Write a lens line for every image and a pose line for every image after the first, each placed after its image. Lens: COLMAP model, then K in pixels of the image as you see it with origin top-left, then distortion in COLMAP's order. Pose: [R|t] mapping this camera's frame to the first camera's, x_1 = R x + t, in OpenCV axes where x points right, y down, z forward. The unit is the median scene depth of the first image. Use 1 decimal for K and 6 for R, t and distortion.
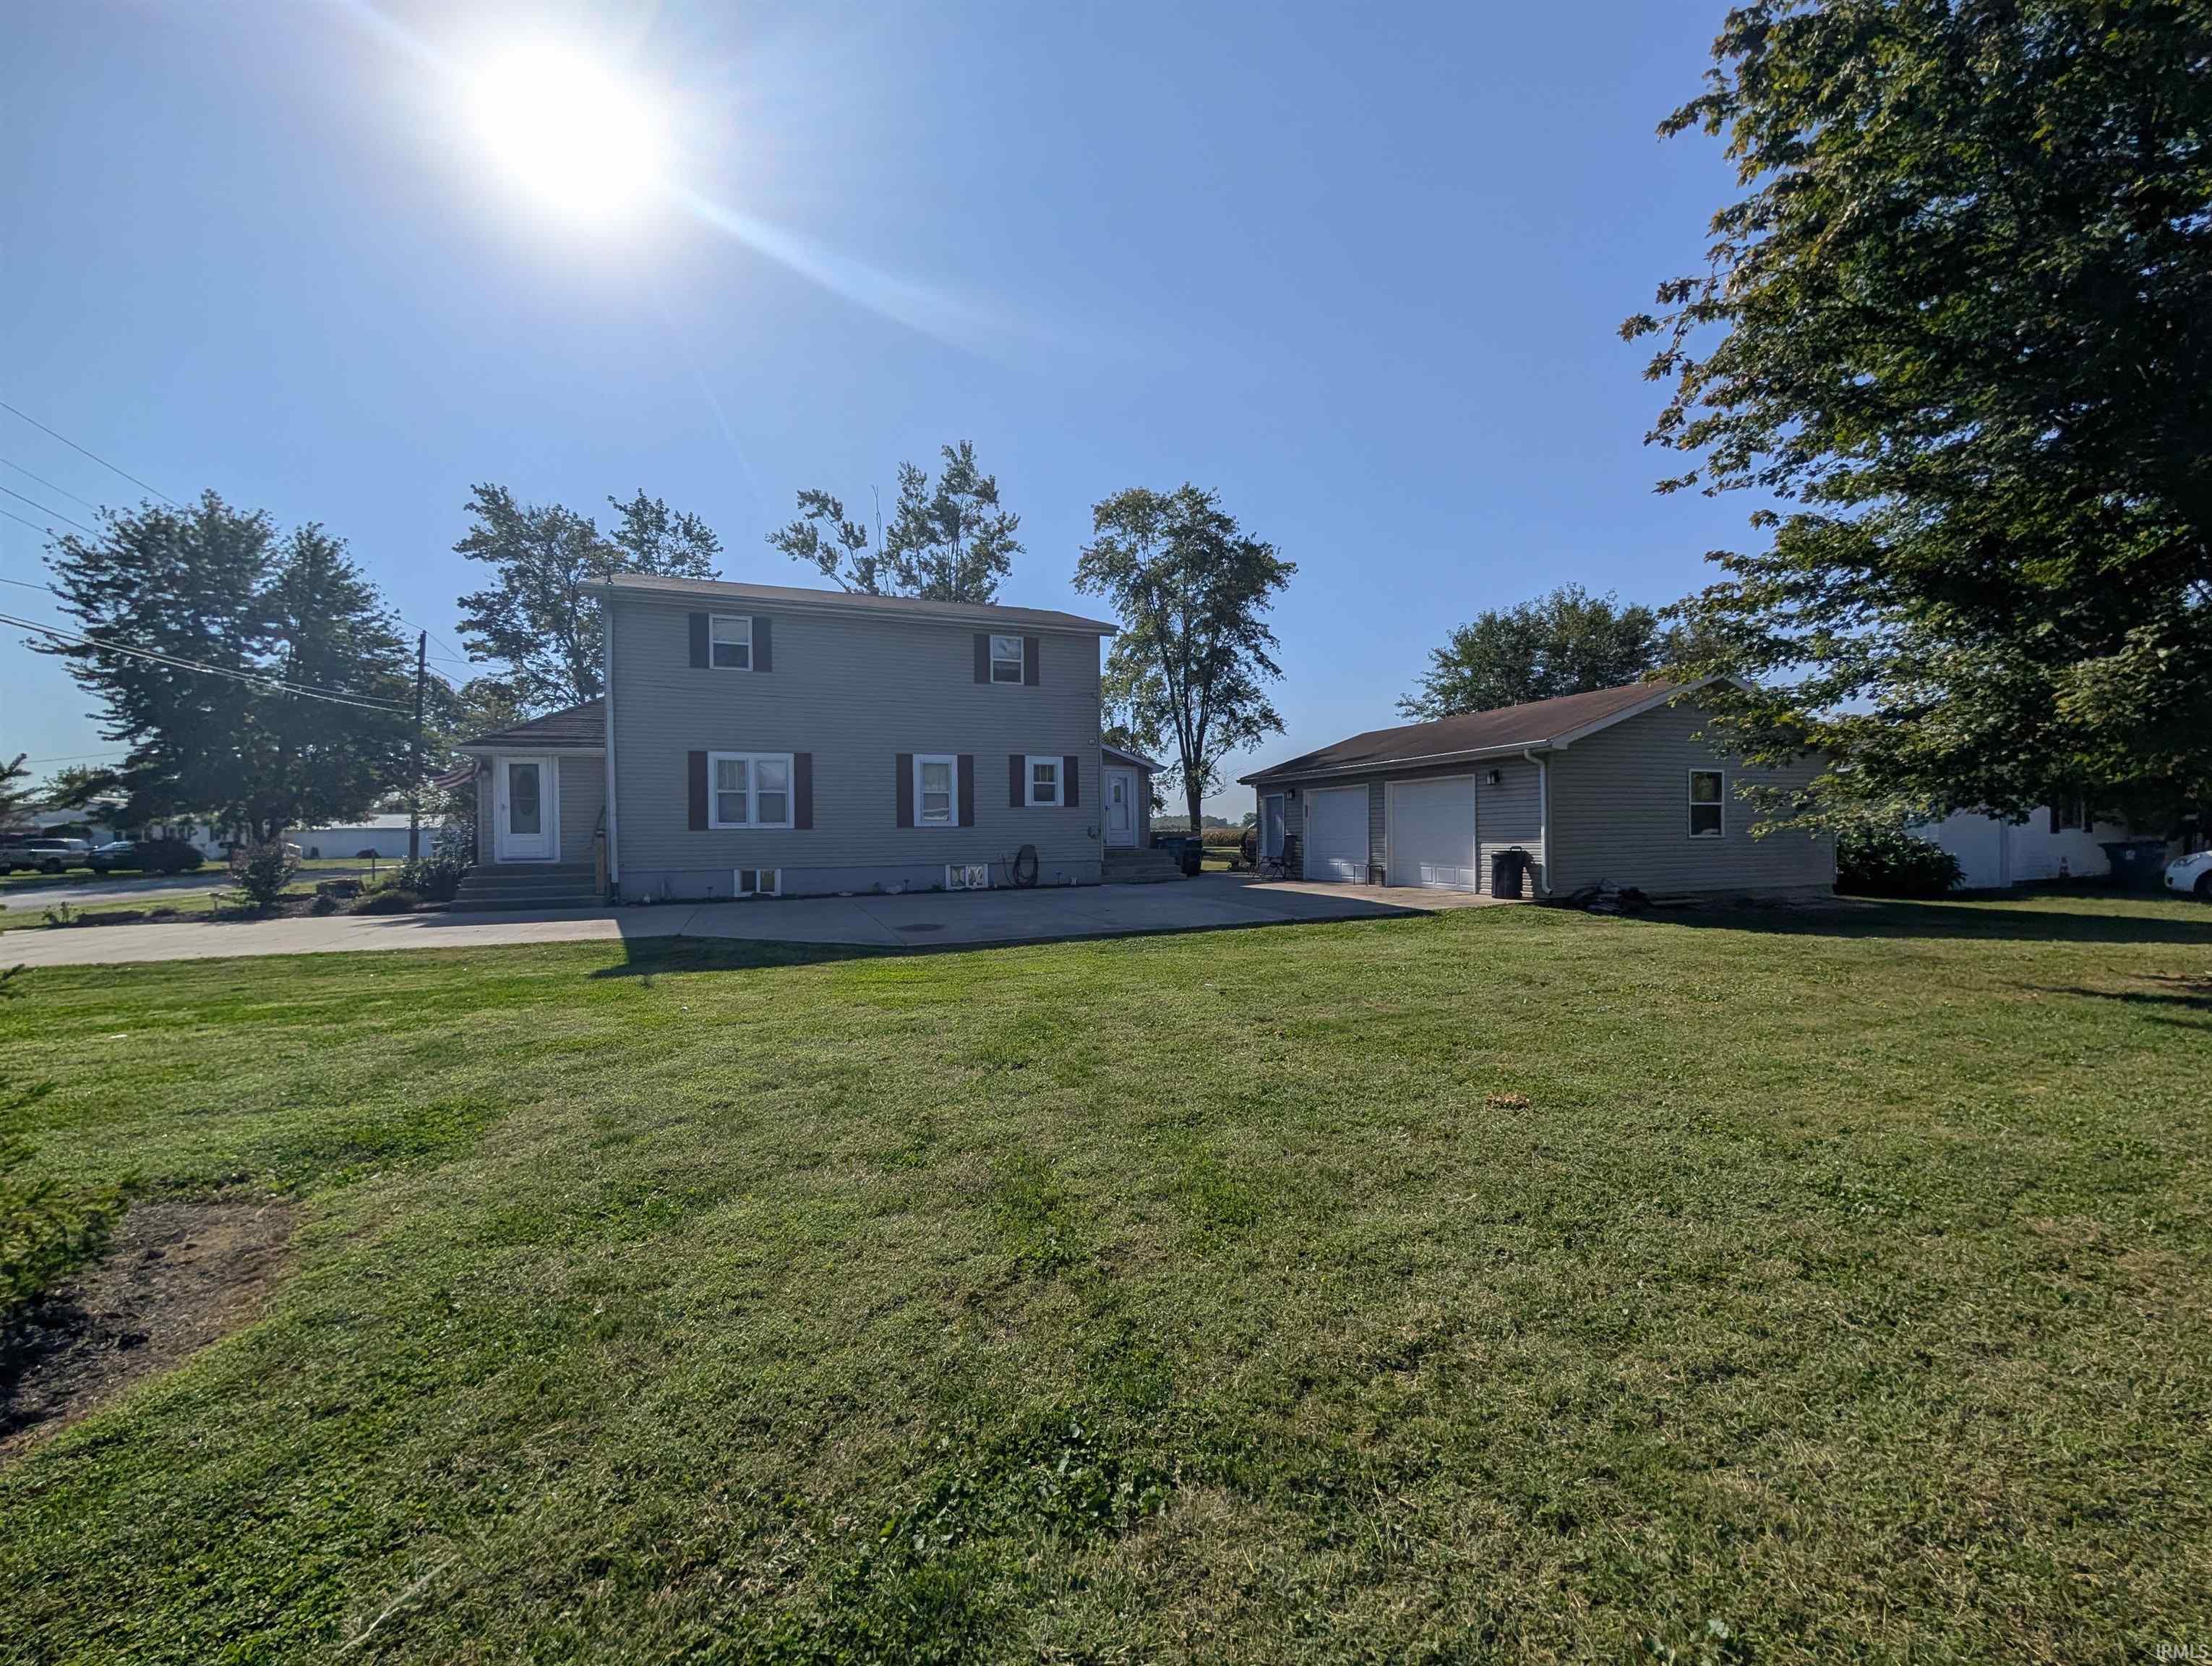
lens RADIAL K [[848.1, 0, 1093.2], [0, 848.1, 836.2], [0, 0, 1]] dist [-0.001930, -0.000005]
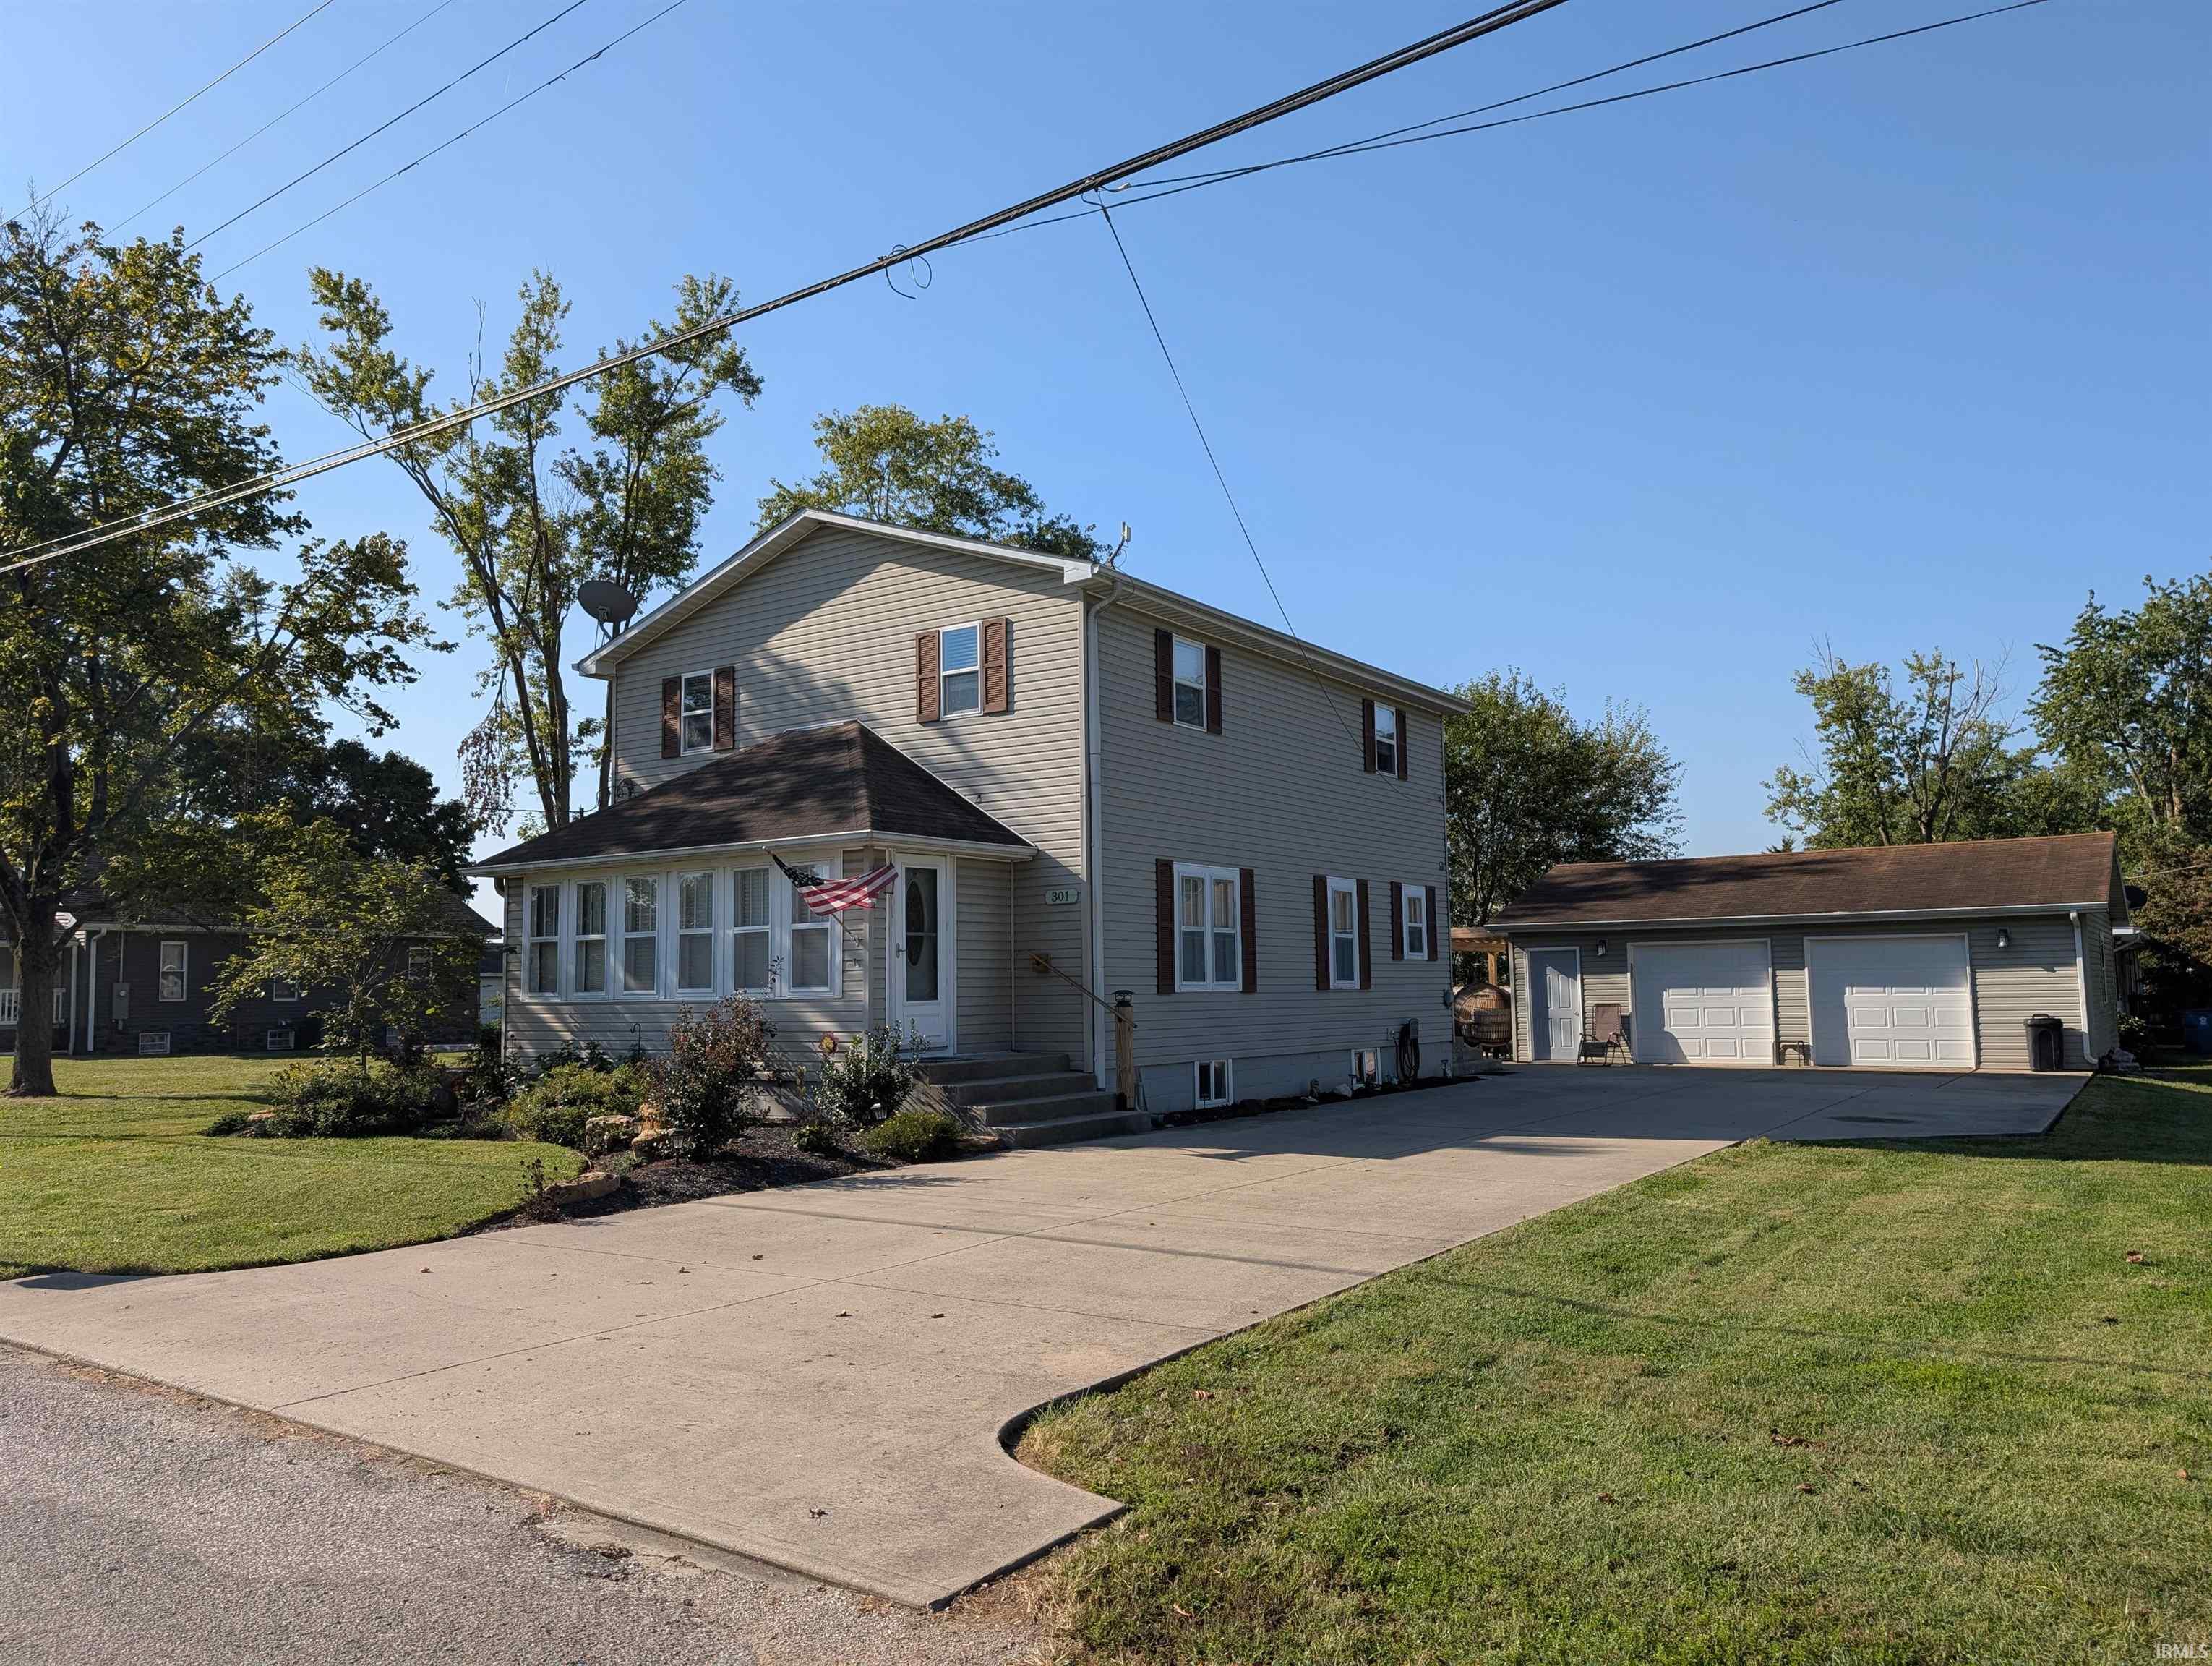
lens RADIAL K [[1612.3, 0, 1111.2], [0, 1612.3, 835.5], [0, 0, 1]] dist [0.001183, -0.003413]
pose [[0.816101, 0.057431, 0.575049, -0.986740], [0.004964, 0.994317, -0.106348, 0.001914], [-0.577888, 0.089645, 0.811178, 0.093609]]
